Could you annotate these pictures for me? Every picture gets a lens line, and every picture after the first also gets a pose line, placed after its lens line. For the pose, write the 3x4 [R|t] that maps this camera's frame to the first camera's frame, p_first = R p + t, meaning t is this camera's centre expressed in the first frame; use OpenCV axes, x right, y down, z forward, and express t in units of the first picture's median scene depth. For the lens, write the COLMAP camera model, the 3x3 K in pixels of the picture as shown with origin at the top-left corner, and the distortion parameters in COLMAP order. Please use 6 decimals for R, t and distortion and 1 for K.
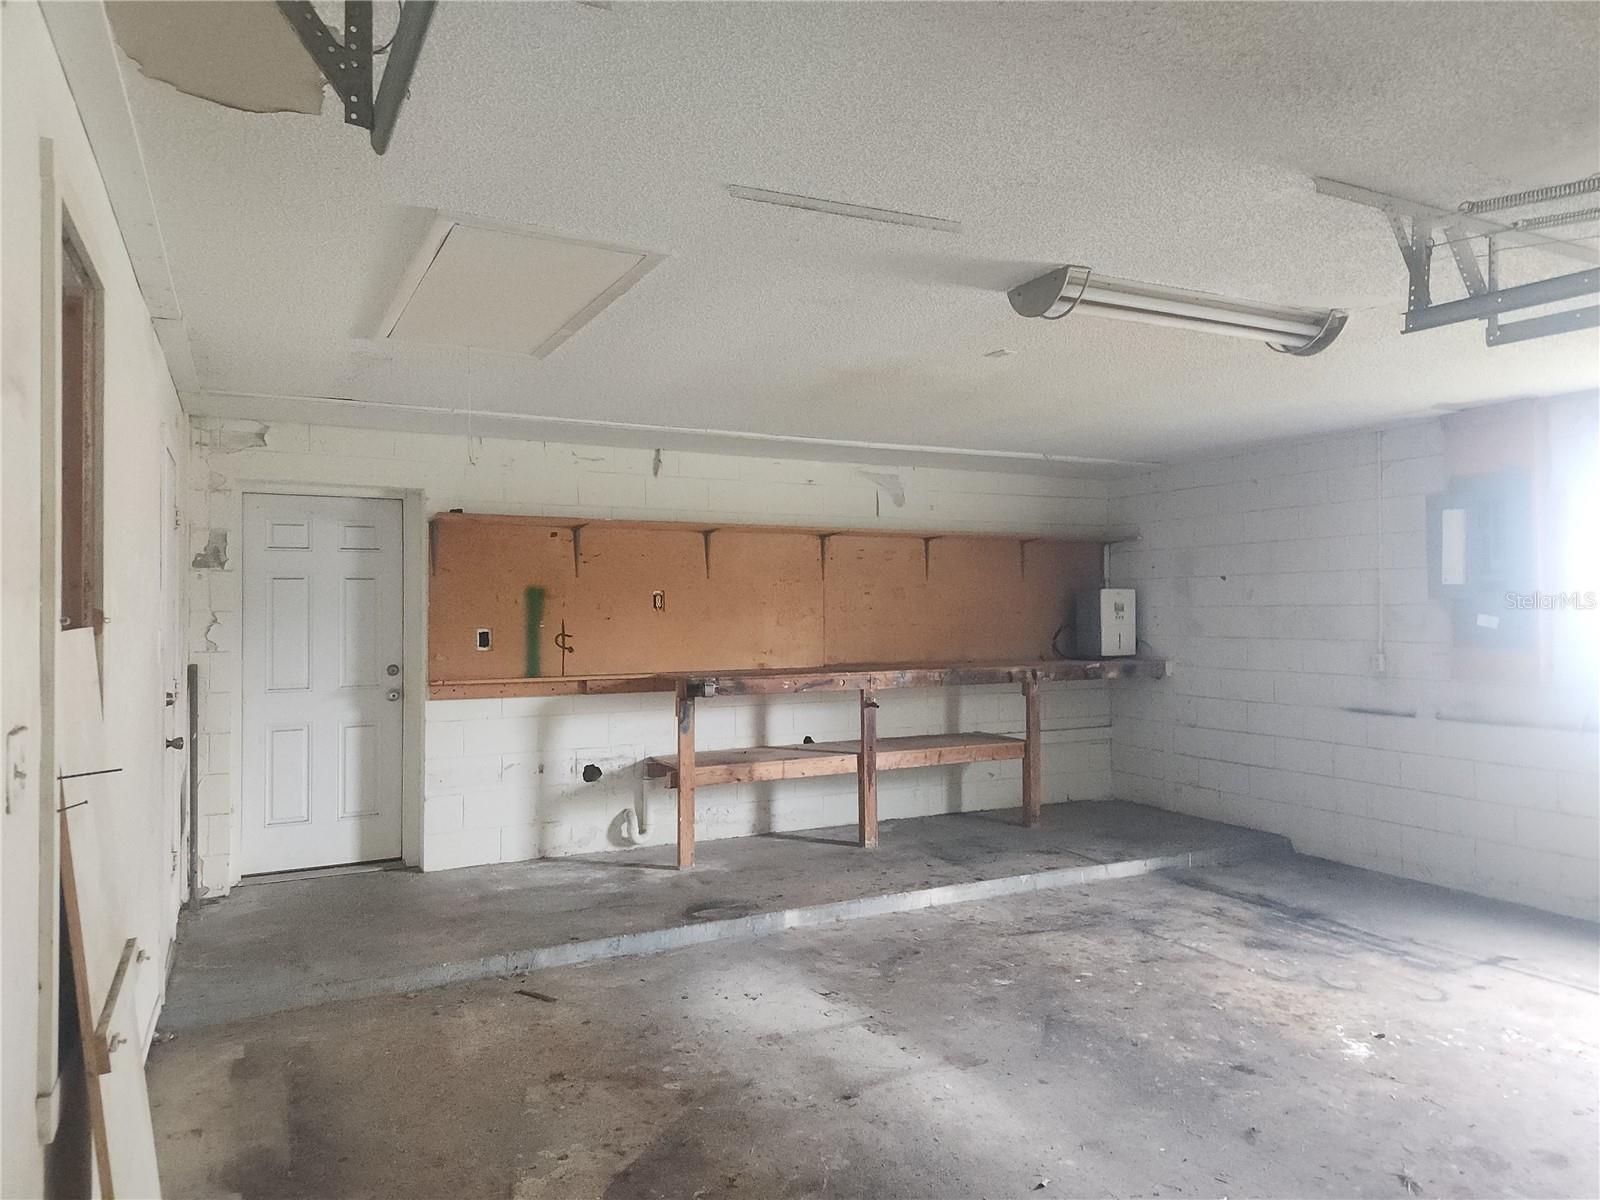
lens RADIAL K [[1068.9, 0, 800.0], [0, 1068.9, 600.0], [0, 0, 1]] dist [0.065189, -0.064240]
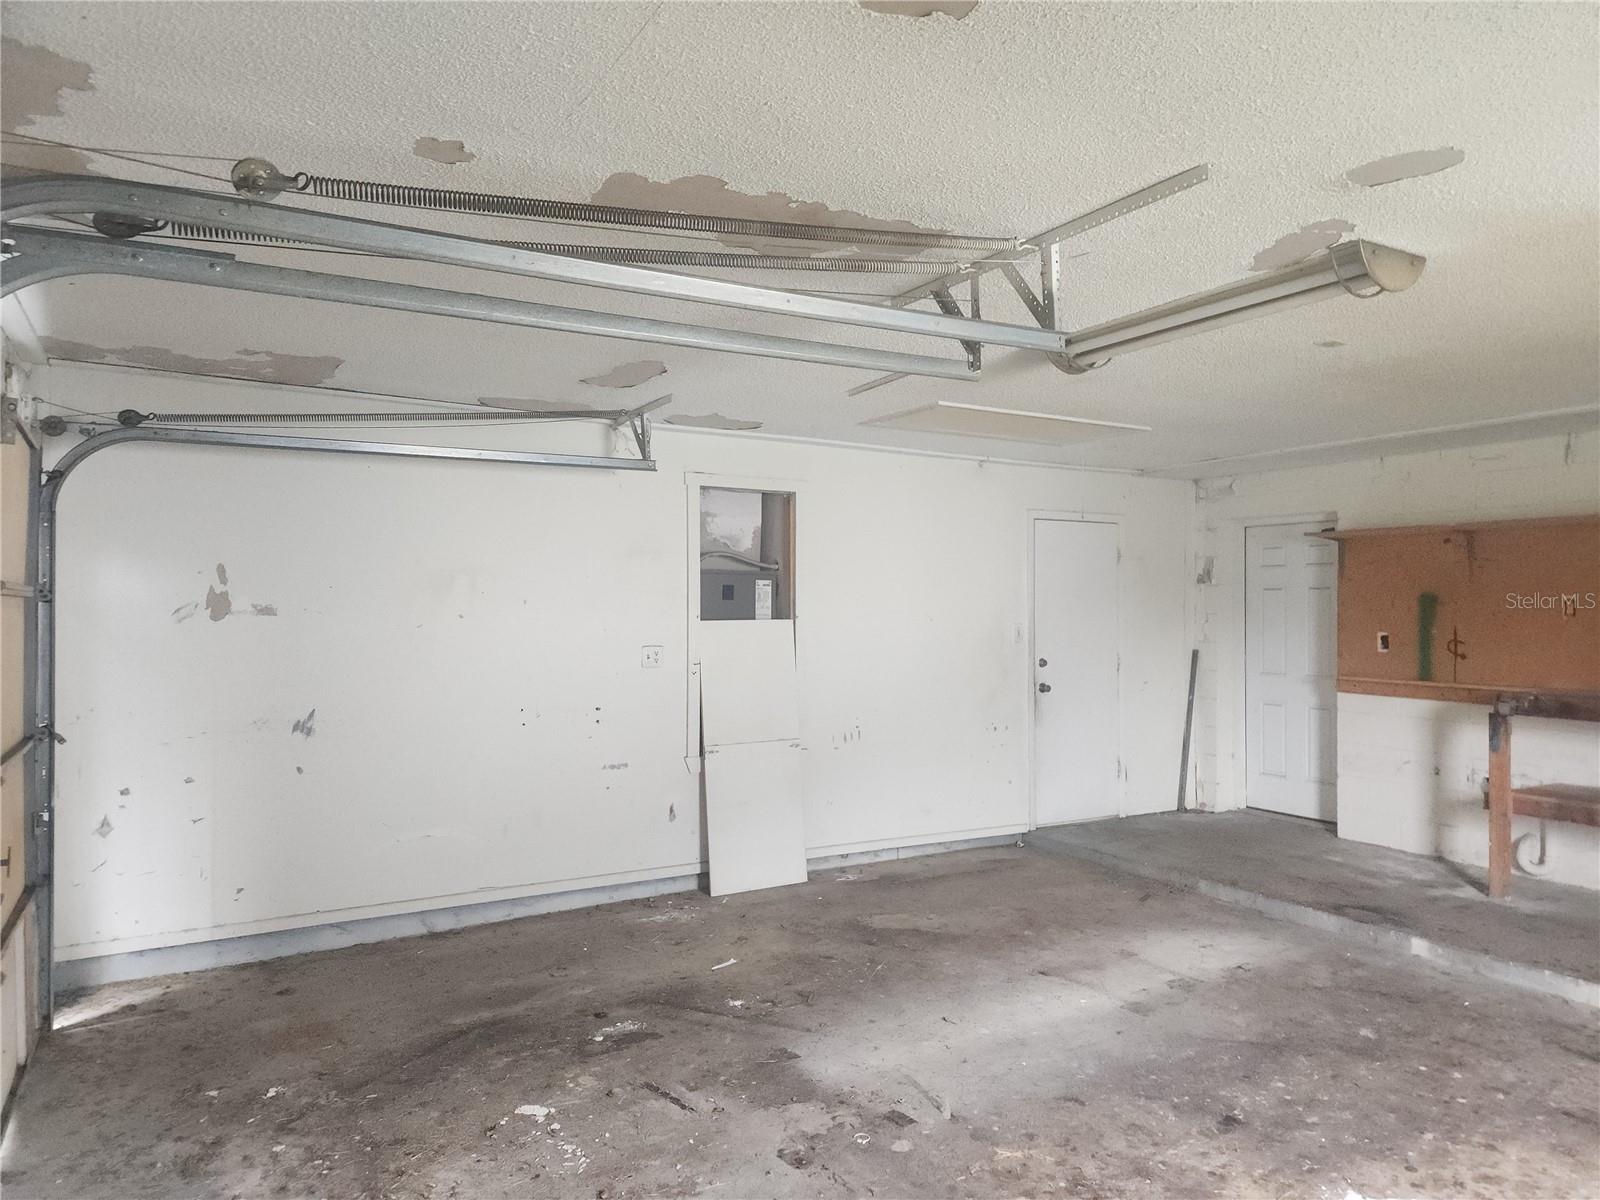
lens RADIAL K [[1068.9, 0, 800.0], [0, 1068.9, 600.0], [0, 0, 1]] dist [0.065189, -0.064240]
pose [[0.050845, -0.001900, -0.998705, 1.006326], [0.003687, 0.999992, -0.001715, -0.008381], [0.998700, -0.003595, 0.050851, 0.451024]]
